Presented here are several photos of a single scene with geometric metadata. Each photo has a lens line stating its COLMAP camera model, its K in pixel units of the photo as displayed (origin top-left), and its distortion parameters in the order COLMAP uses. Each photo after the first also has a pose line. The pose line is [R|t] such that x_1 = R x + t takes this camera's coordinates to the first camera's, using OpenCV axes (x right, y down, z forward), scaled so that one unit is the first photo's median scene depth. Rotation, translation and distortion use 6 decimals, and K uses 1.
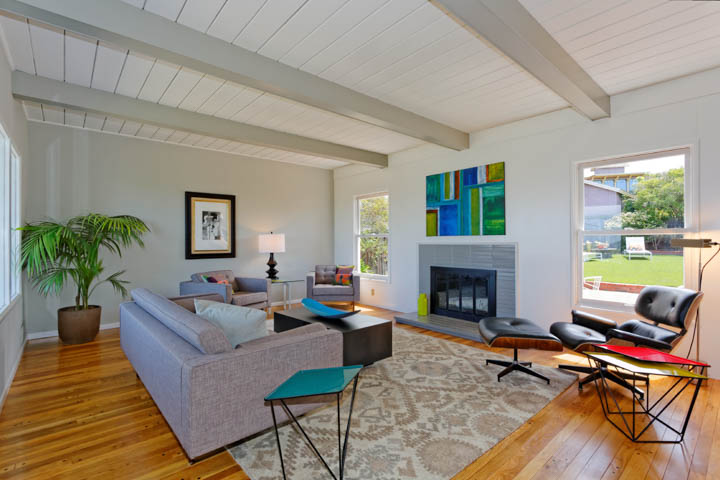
lens RADIAL K [[344.4, 0, 358.2], [0, 344.4, 241.0], [0, 0, 1]] dist [0.002898, 0.000586]
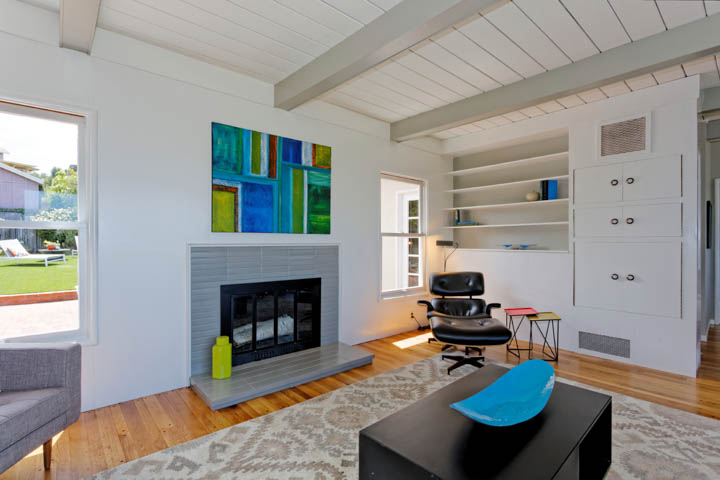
lens RADIAL K [[344.4, 0, 358.3], [0, 344.4, 239.6], [0, 0, 1]] dist [0.002898, 0.000586]
pose [[0.002032, -0.001537, 0.999997, -0.402963], [-0.010236, 0.999946, 0.001558, -0.005534], [-0.999946, -0.010239, 0.002016, 0.888237]]
